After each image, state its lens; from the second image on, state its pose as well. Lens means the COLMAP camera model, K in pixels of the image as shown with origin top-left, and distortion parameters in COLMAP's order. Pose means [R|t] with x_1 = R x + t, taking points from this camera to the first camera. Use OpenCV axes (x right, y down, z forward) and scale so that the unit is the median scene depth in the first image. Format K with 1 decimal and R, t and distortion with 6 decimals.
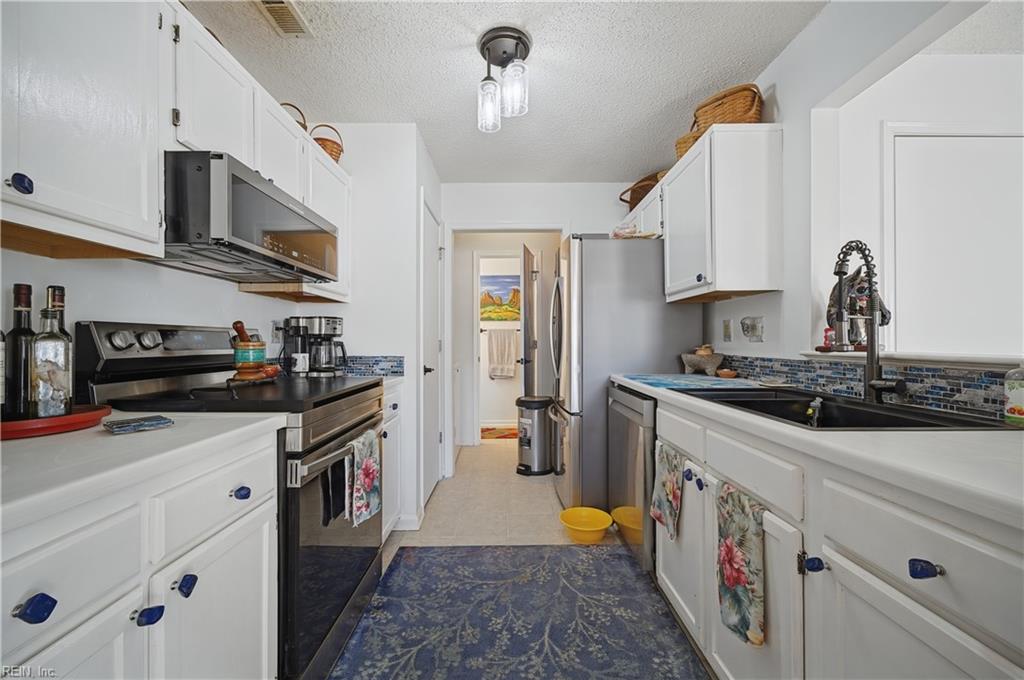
lens RADIAL K [[407.1, 0, 510.8], [0, 407.1, 341.6], [0, 0, 1]] dist [-0.005122, 0.000299]
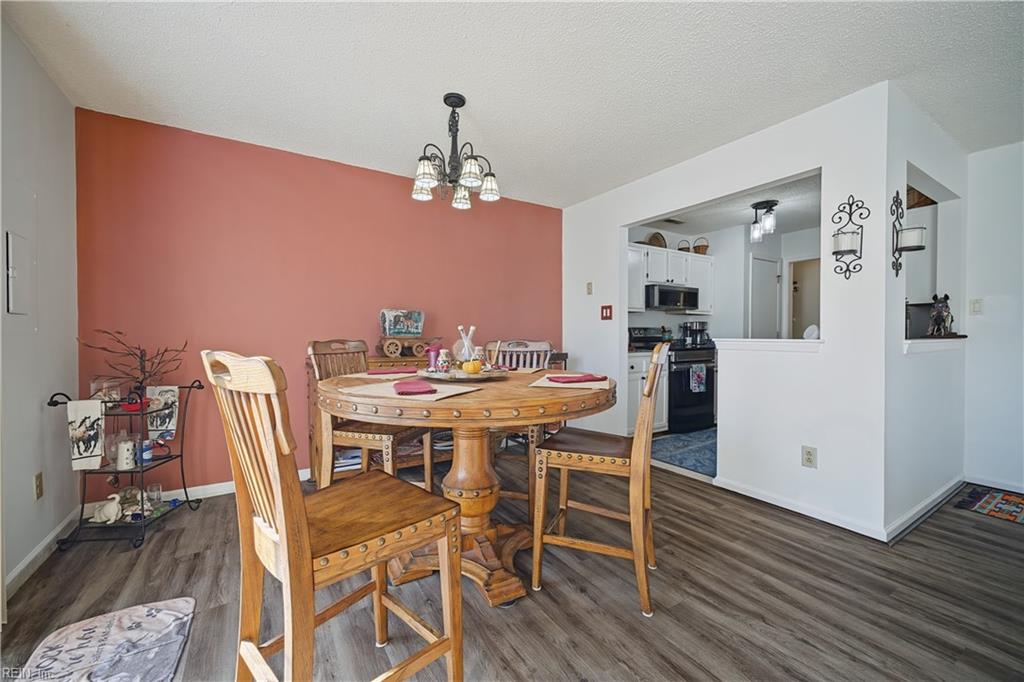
lens RADIAL K [[407.1, 0, 515.3], [0, 407.1, 339.0], [0, 0, 1]] dist [-0.005122, 0.000299]
pose [[0.531432, 0.013333, -0.846996, 1.846642], [-0.000723, 0.999883, 0.015287, 0.004729], [0.847100, -0.007511, 0.531380, -2.191310]]
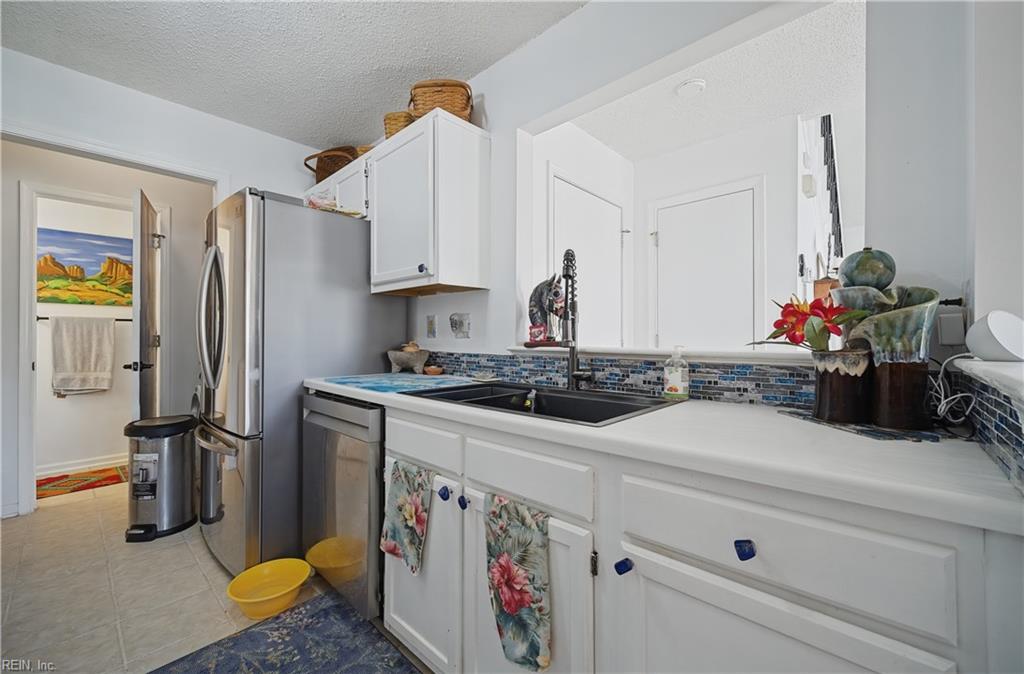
lens RADIAL K [[407.1, 0, 506.0], [0, 407.1, 335.0], [0, 0, 1]] dist [-0.005122, 0.000299]
pose [[0.690140, 0.009542, 0.723613, -0.062059], [-0.004334, 0.999950, -0.009053, 0.001709], [-0.723663, 0.003112, 0.690147, 0.206890]]
